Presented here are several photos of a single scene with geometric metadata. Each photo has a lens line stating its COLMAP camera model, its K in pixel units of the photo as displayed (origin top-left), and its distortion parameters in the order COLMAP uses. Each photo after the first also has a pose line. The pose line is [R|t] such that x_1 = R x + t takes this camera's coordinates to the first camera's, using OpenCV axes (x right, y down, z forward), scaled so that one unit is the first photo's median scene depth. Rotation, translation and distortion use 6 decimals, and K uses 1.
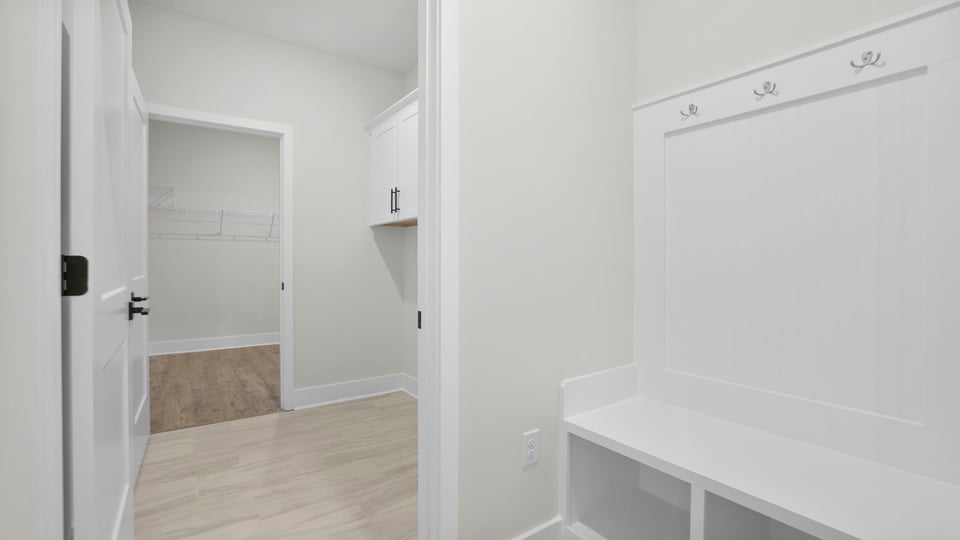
lens RADIAL K [[421.7, 0, 478.9], [0, 421.7, 263.4], [0, 0, 1]] dist [-0.003489, 0.000095]
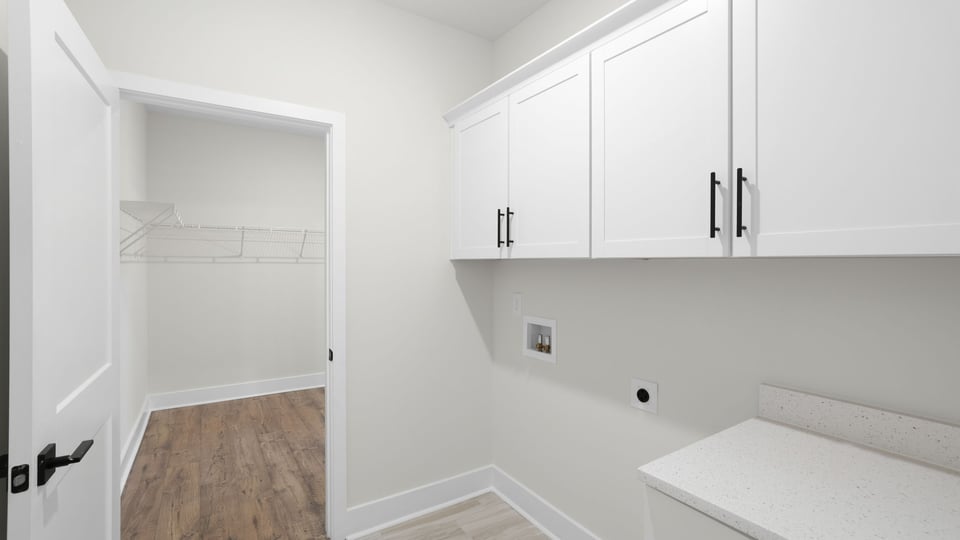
lens RADIAL K [[426.9, 0, 480.0], [0, 426.9, 270.0], [0, 0, 1]] dist [0.018571, 0.000131]
pose [[0.998898, 0.002979, -0.046836, -0.162761], [-0.002528, 0.999950, 0.009686, -0.071566], [0.046863, -0.009557, 0.998856, 0.275350]]
